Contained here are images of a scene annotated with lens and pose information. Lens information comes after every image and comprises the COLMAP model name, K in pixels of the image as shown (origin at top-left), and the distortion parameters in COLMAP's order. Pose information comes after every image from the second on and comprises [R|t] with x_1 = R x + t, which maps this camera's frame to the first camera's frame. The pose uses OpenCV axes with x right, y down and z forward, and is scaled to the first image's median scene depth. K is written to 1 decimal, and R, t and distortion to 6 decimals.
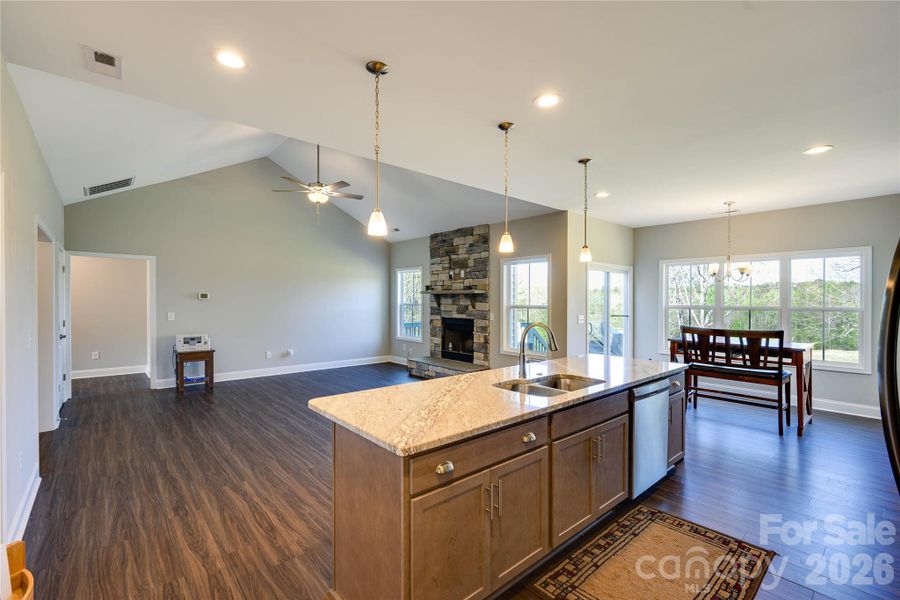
lens RADIAL K [[401.1, 0, 447.7], [0, 401.1, 305.8], [0, 0, 1]] dist [0.000390, -0.000765]
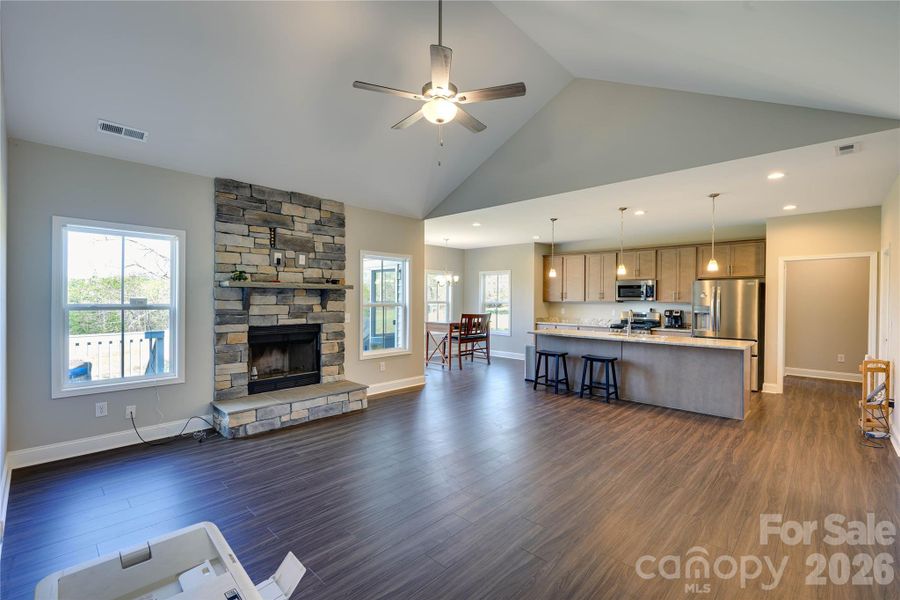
lens RADIAL K [[401.1, 0, 453.5], [0, 401.1, 304.6], [0, 0, 1]] dist [0.000390, -0.000765]
pose [[-0.104378, -0.020242, 0.994332, -0.723569], [0.009961, 0.999721, 0.021398, -0.015697], [-0.994488, 0.012138, -0.104147, 0.863911]]
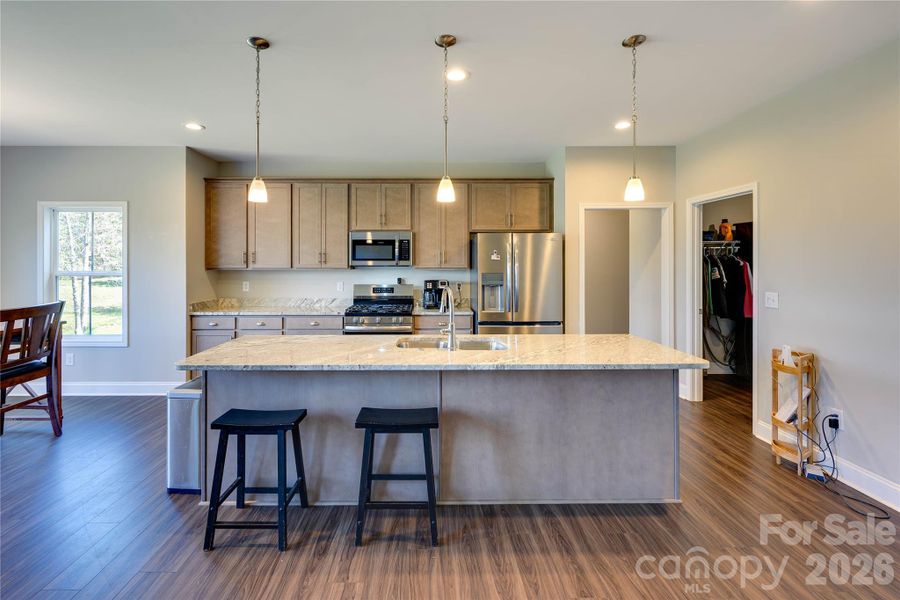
lens RADIAL K [[401.1, 0, 419.1], [0, 401.1, 260.1], [0, 0, 1]] dist [0.000390, -0.000765]
pose [[-0.755027, 0.003498, 0.655684, -0.130626], [0.008689, 0.999951, 0.004671, -0.009497], [-0.655636, 0.009224, -0.755021, 0.699674]]
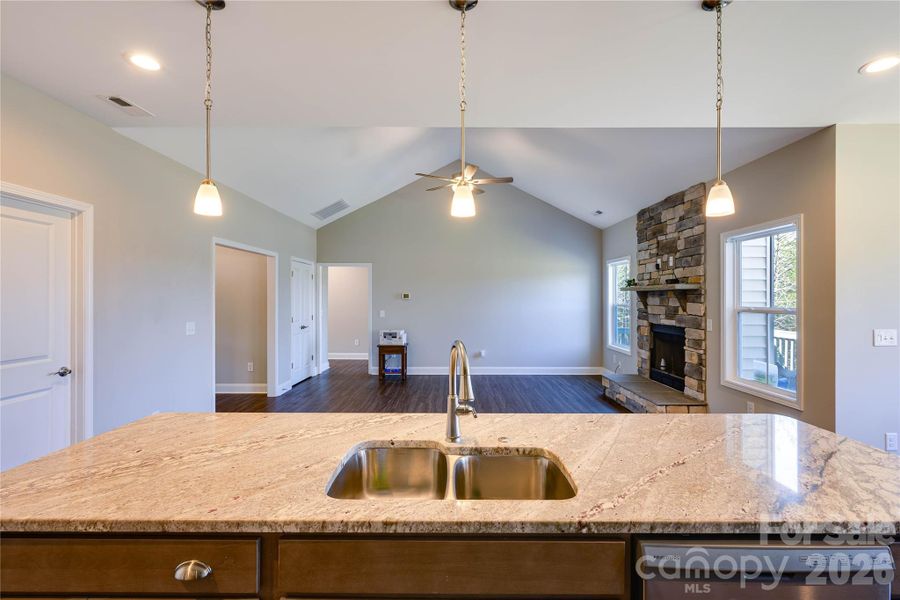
lens RADIAL K [[401.1, 0, 448.1], [0, 401.1, 302.1], [0, 0, 1]] dist [0.000390, -0.000765]
pose [[0.746909, 0.001768, -0.664924, 0.223337], [-0.007786, 0.999951, -0.006087, -0.002285], [0.664881, 0.009724, 0.746886, 0.239743]]
